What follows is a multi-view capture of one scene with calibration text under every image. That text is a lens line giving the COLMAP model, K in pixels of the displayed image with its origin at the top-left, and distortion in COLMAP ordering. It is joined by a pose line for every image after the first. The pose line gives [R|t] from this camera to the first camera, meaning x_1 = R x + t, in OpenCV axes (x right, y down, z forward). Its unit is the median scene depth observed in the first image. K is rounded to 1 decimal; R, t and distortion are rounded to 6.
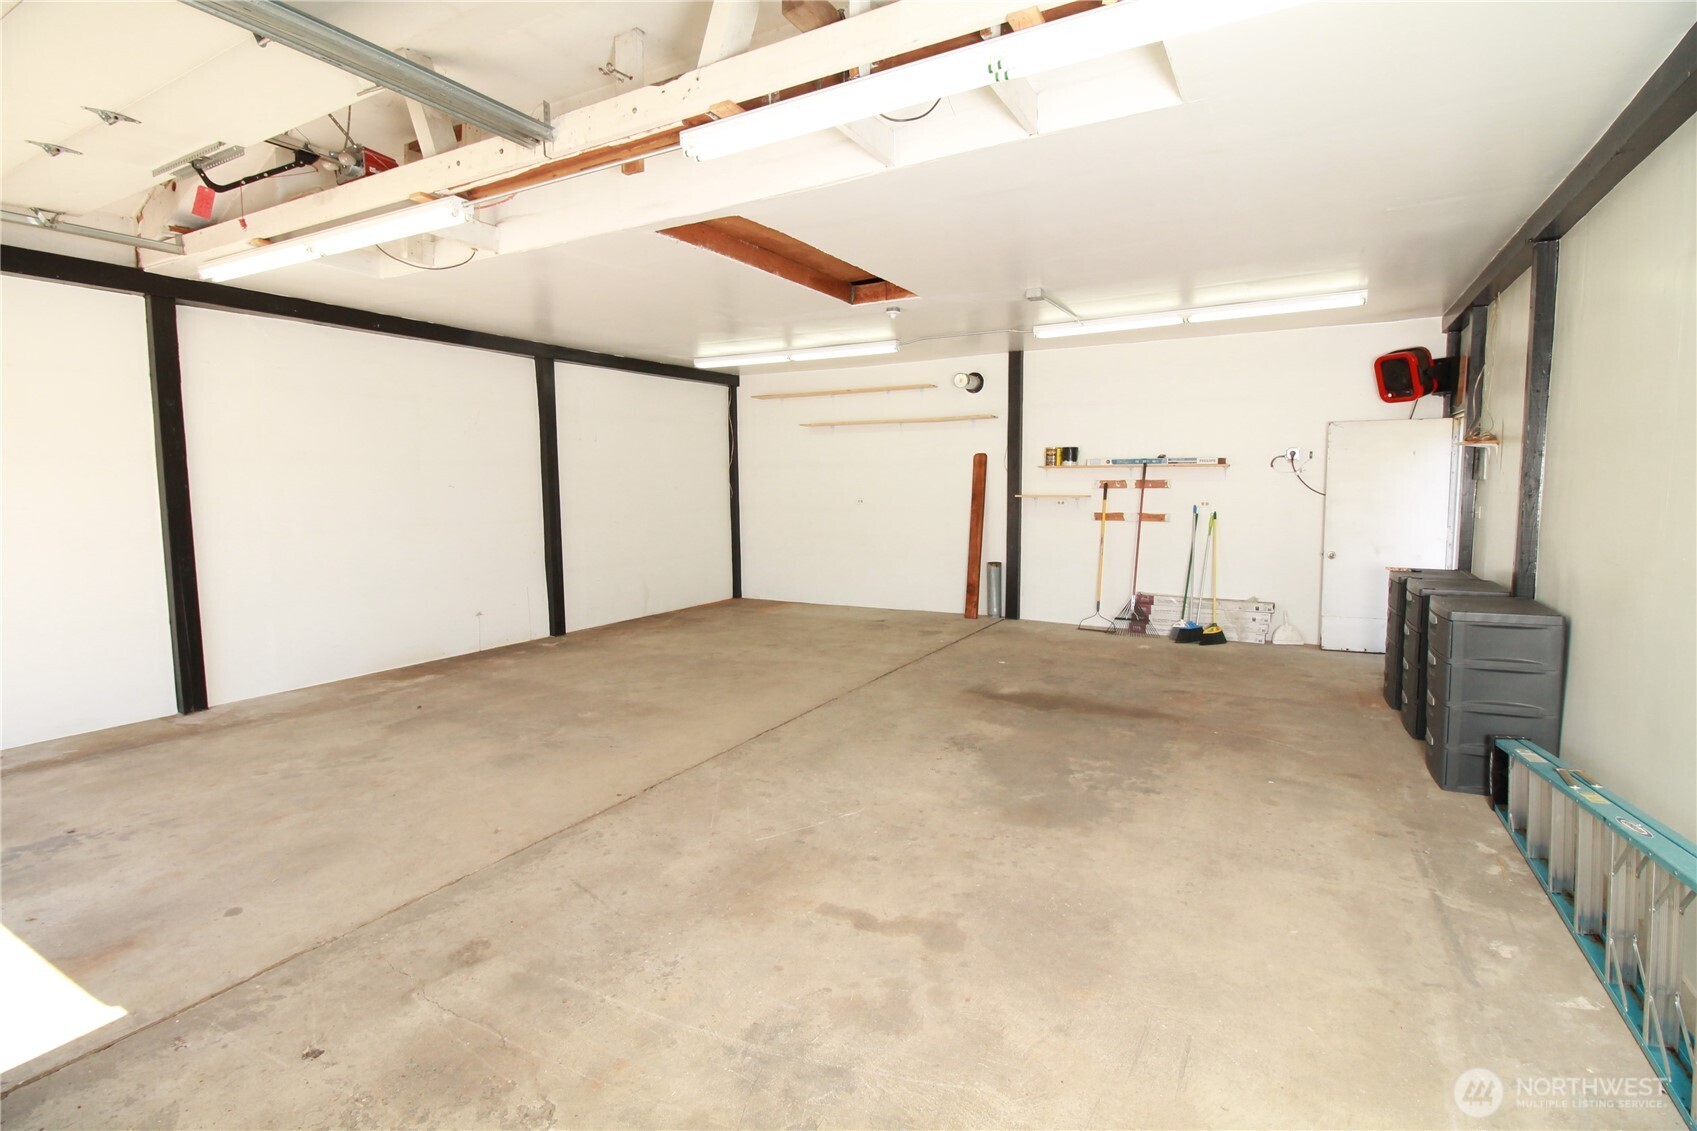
lens RADIAL K [[802.1, 0, 870.0], [0, 802.1, 546.7], [0, 0, 1]] dist [0.001979, -0.012827]
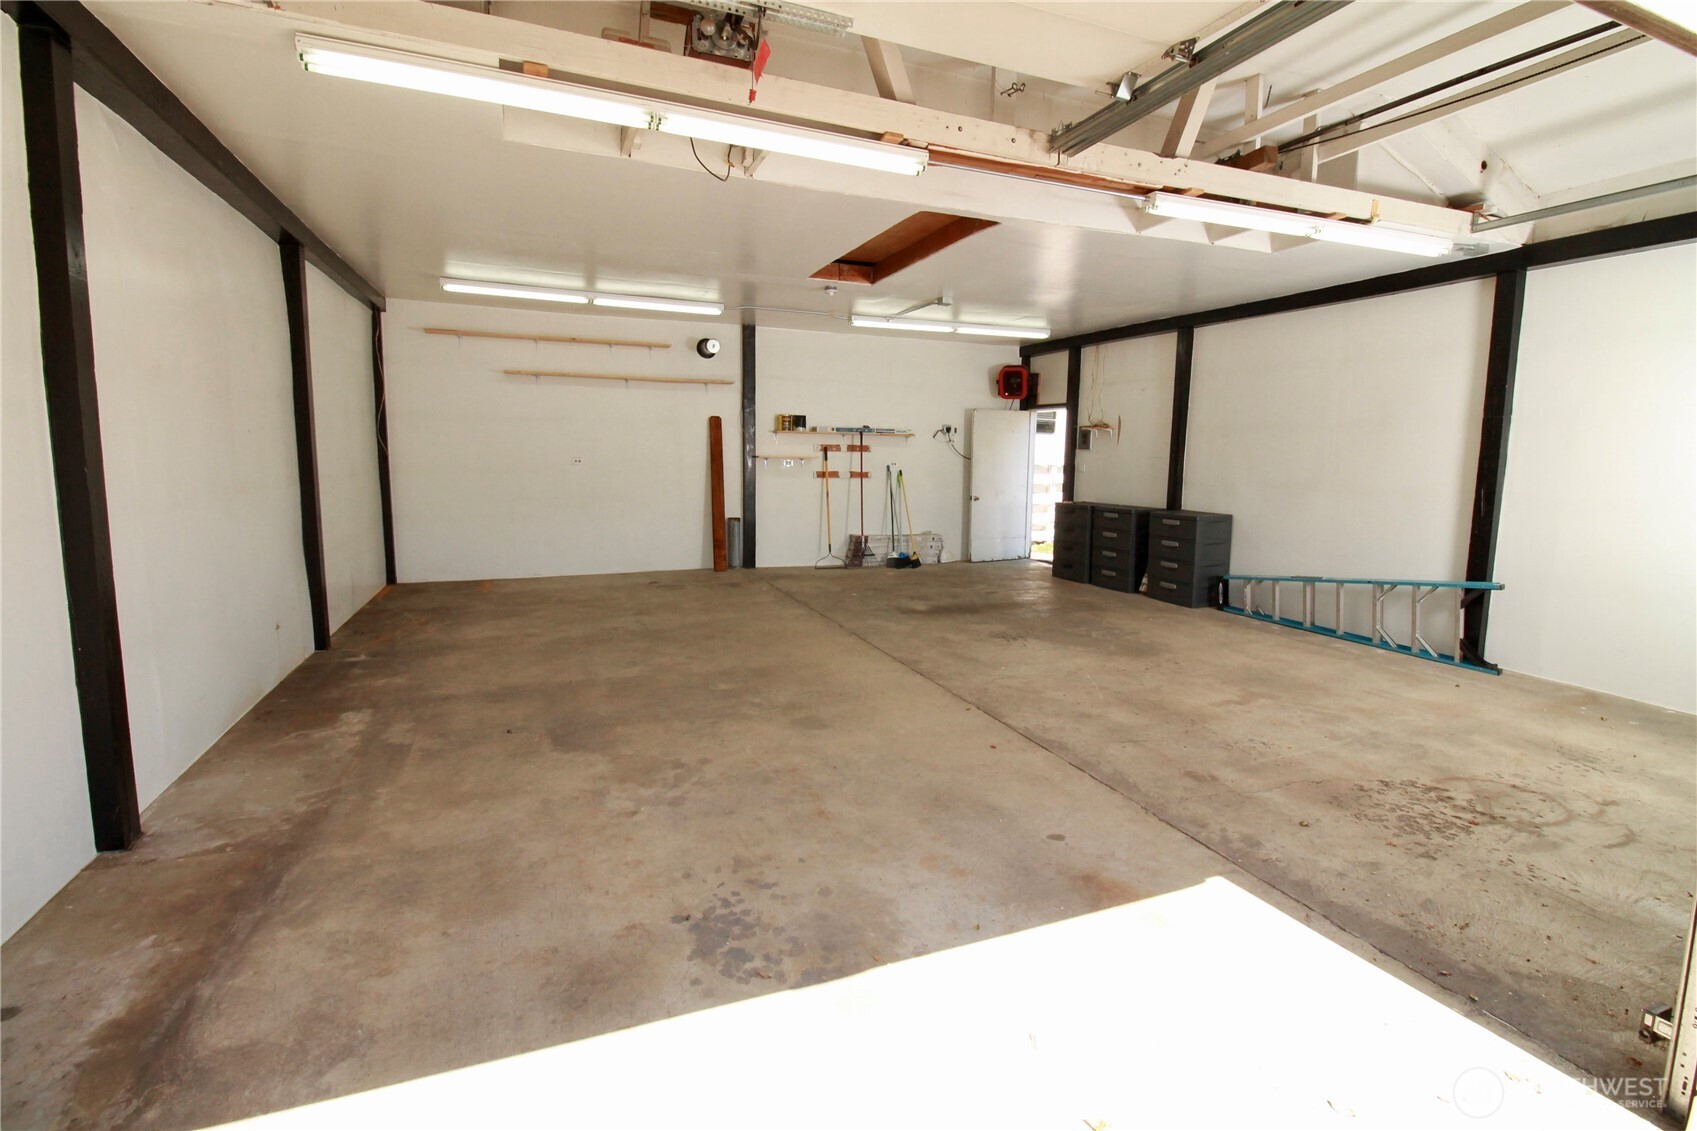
lens RADIAL K [[802.1, 0, 870.0], [0, 802.1, 546.7], [0, 0, 1]] dist [0.001979, -0.012827]
pose [[0.624250, -0.075999, 0.777519, -1.151310], [0.042878, 0.997090, 0.063035, -0.004269], [-0.780047, -0.006011, 0.625692, 0.344637]]
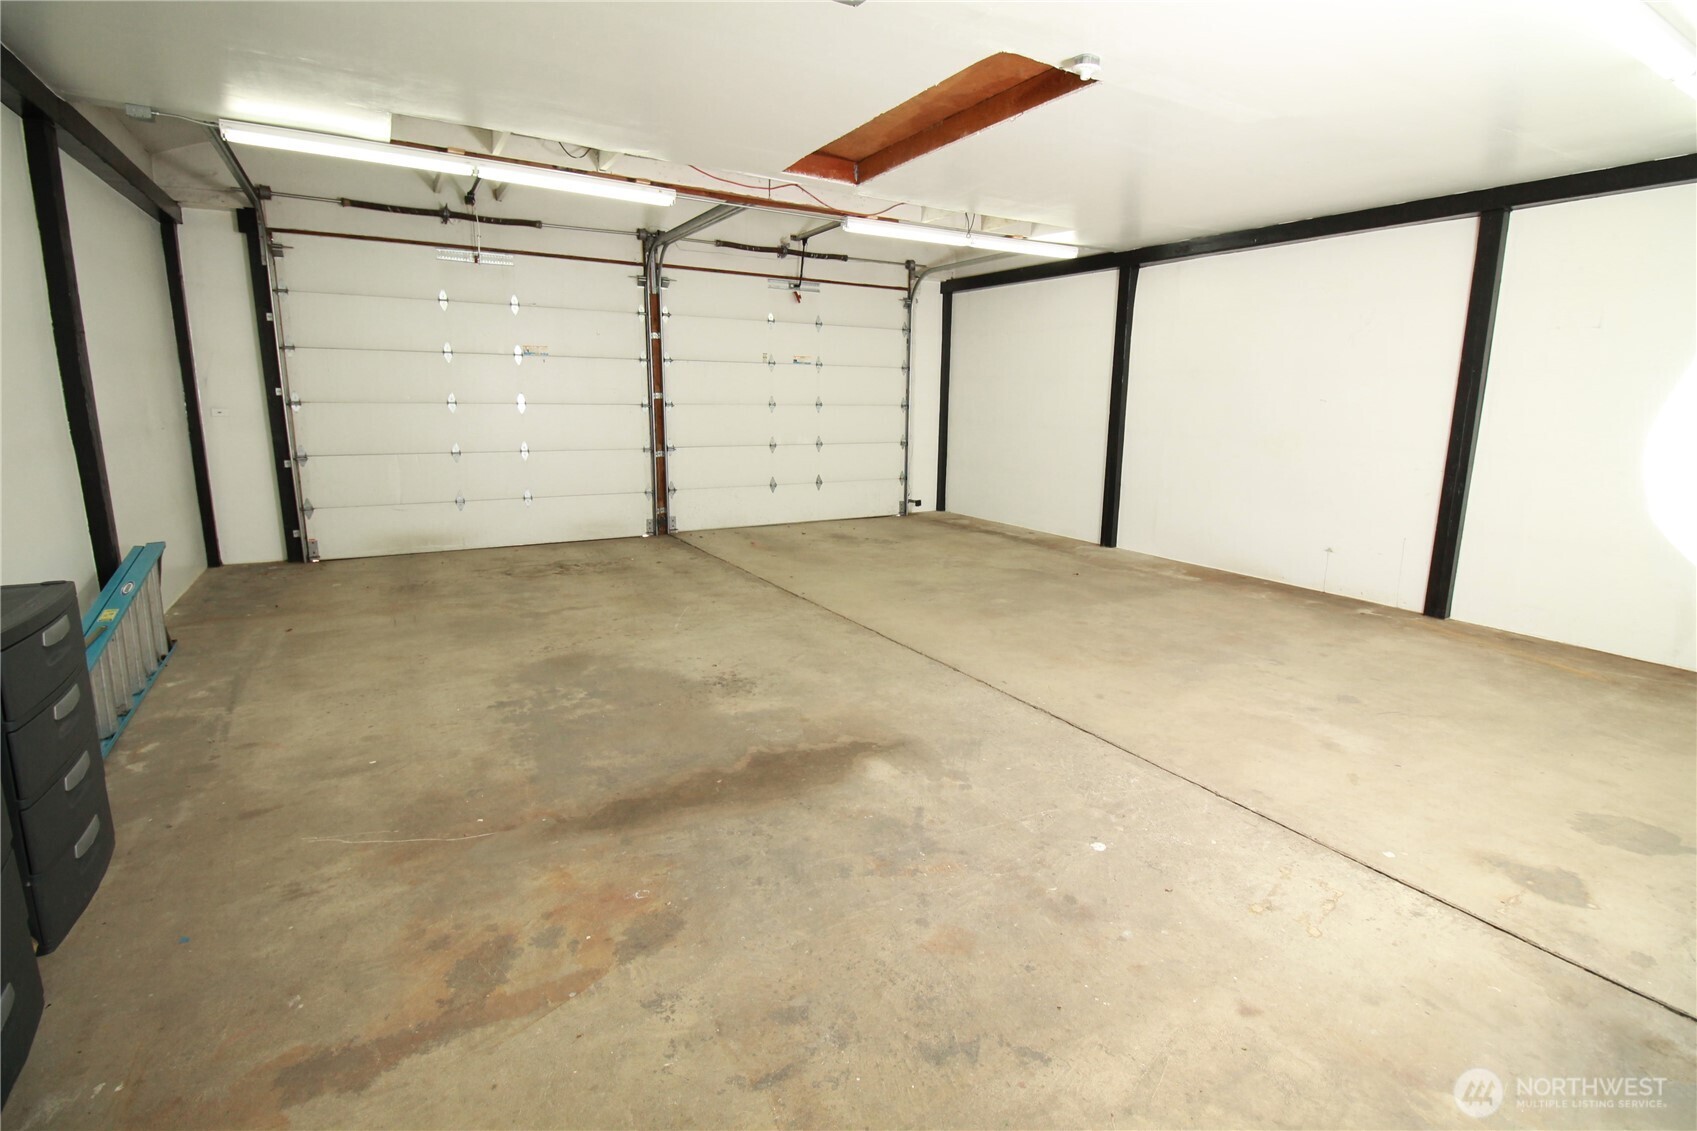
lens RADIAL K [[802.1, 0, 870.0], [0, 802.1, 546.7], [0, 0, 1]] dist [0.001979, -0.012827]
pose [[-0.502790, 0.159364, -0.849591, 0.831188], [-0.082135, 0.969604, 0.230483, -0.130810], [0.860498, 0.185665, -0.474418, 1.639523]]
